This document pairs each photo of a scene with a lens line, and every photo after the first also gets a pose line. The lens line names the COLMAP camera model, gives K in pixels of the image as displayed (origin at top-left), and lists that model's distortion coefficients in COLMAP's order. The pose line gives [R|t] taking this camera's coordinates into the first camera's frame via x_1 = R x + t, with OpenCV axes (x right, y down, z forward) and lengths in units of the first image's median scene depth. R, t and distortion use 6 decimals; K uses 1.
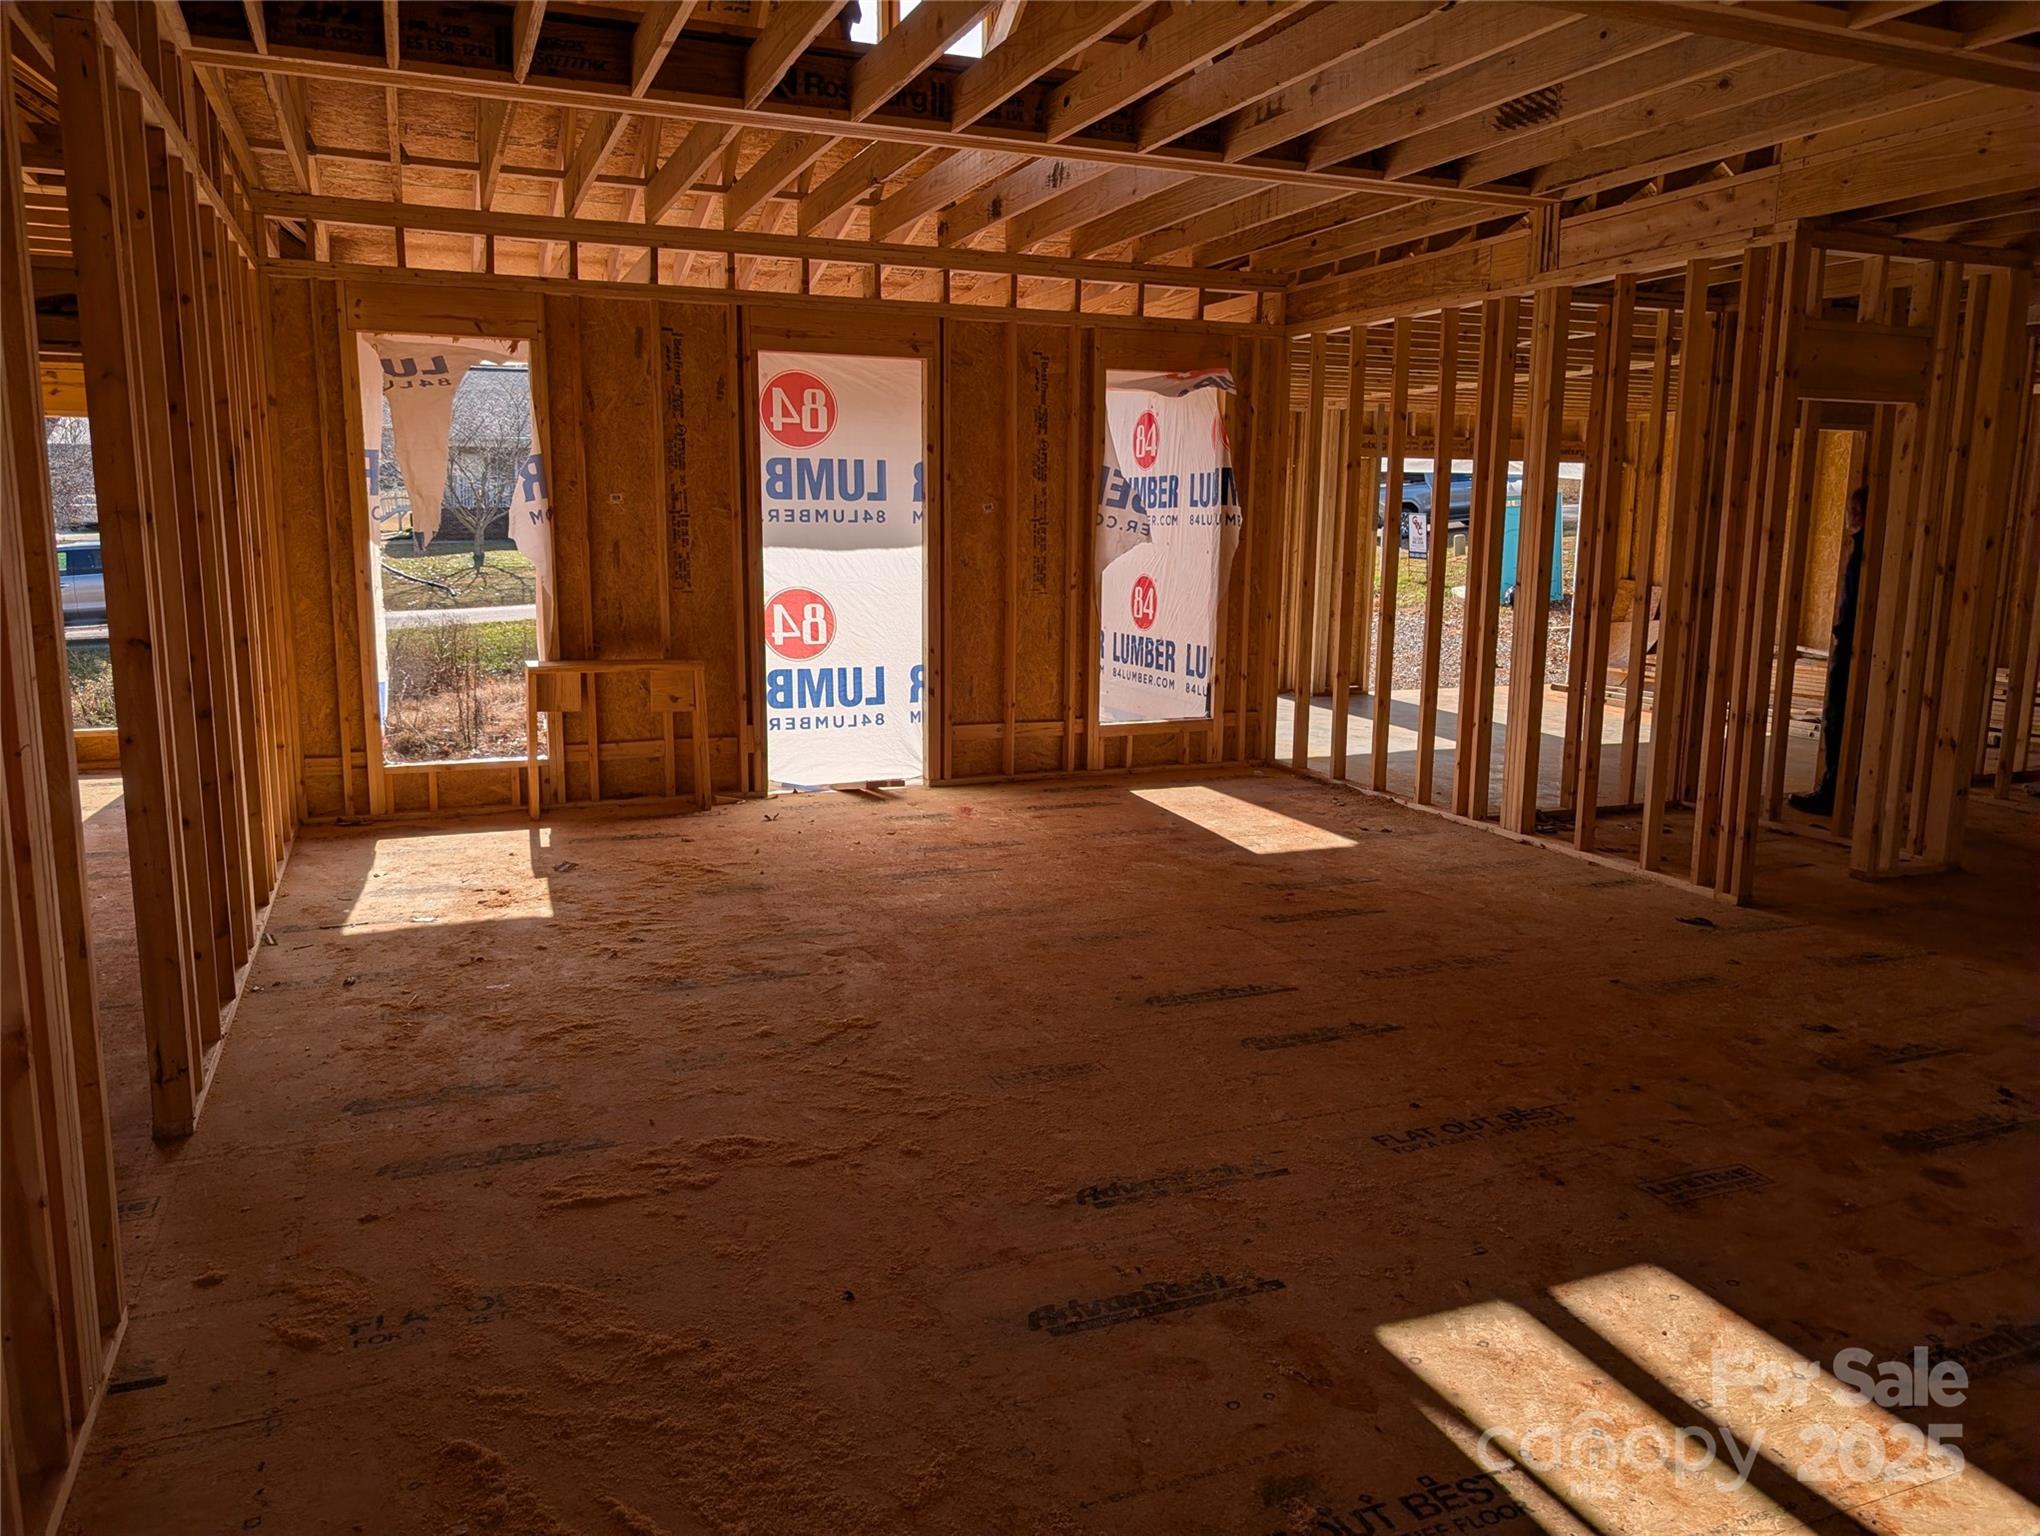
lens RADIAL K [[1468.0, 0, 1020.0], [0, 1468.0, 768.0], [0, 0, 1]] dist [0.006330, 0.000936]
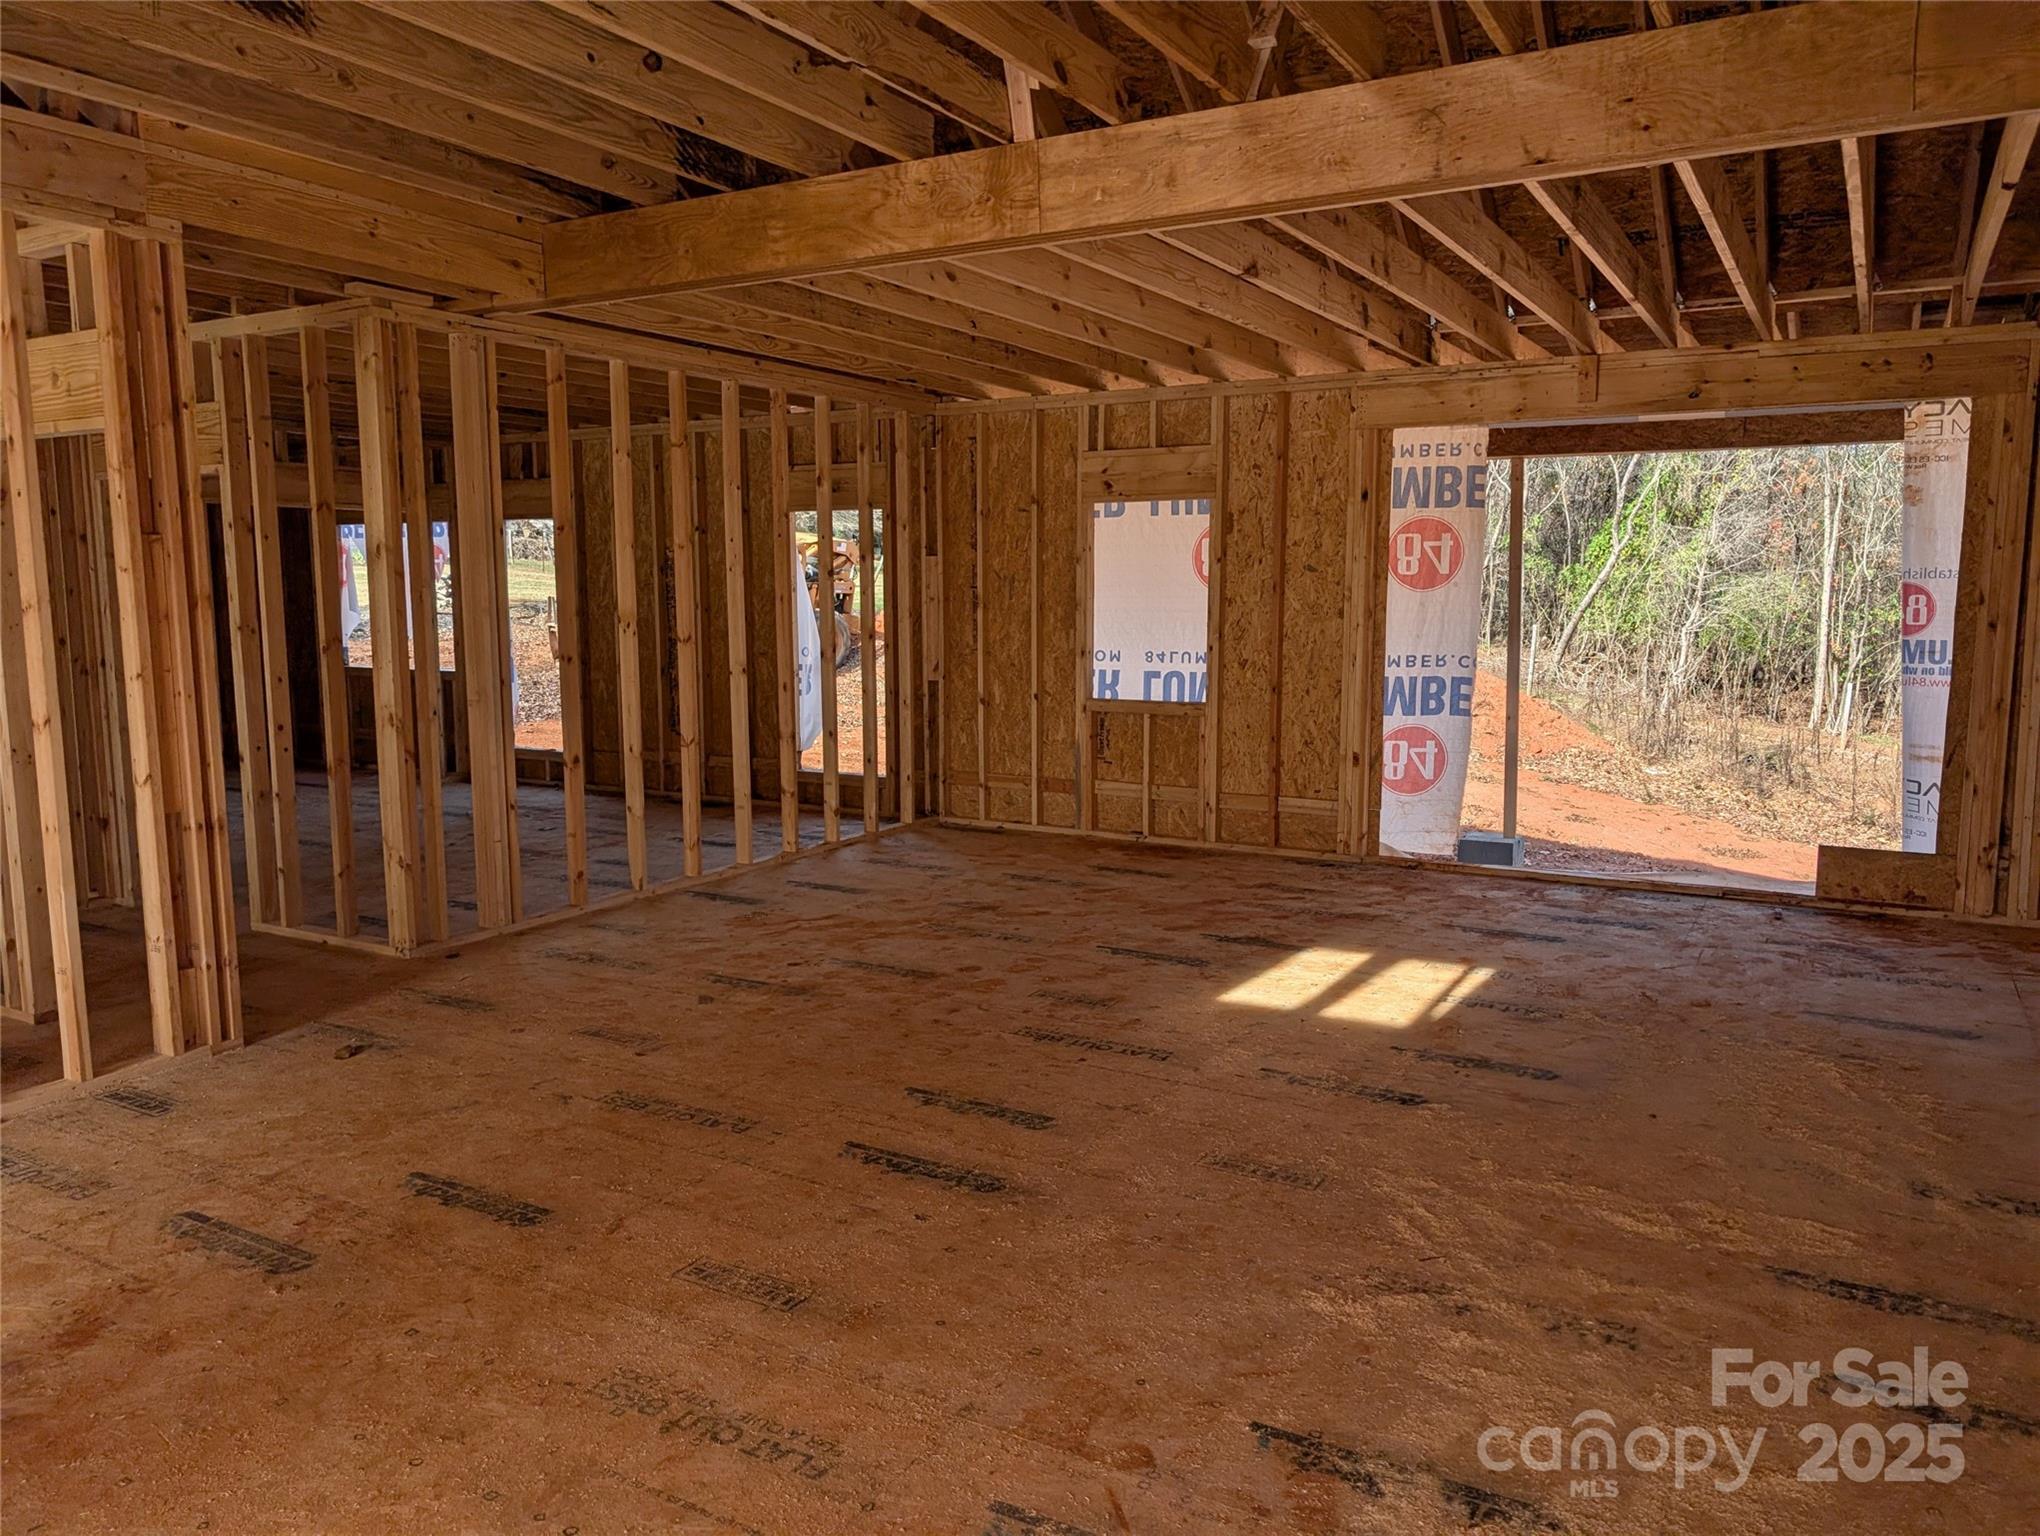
lens RADIAL K [[1468.0, 0, 1020.0], [0, 1468.0, 768.0], [0, 0, 1]] dist [0.006330, 0.000936]
pose [[-0.612513, -0.099820, 0.784132, -0.572948], [0.139953, 0.962628, 0.231865, -0.265065], [-0.777972, 0.251762, -0.575652, 1.549836]]
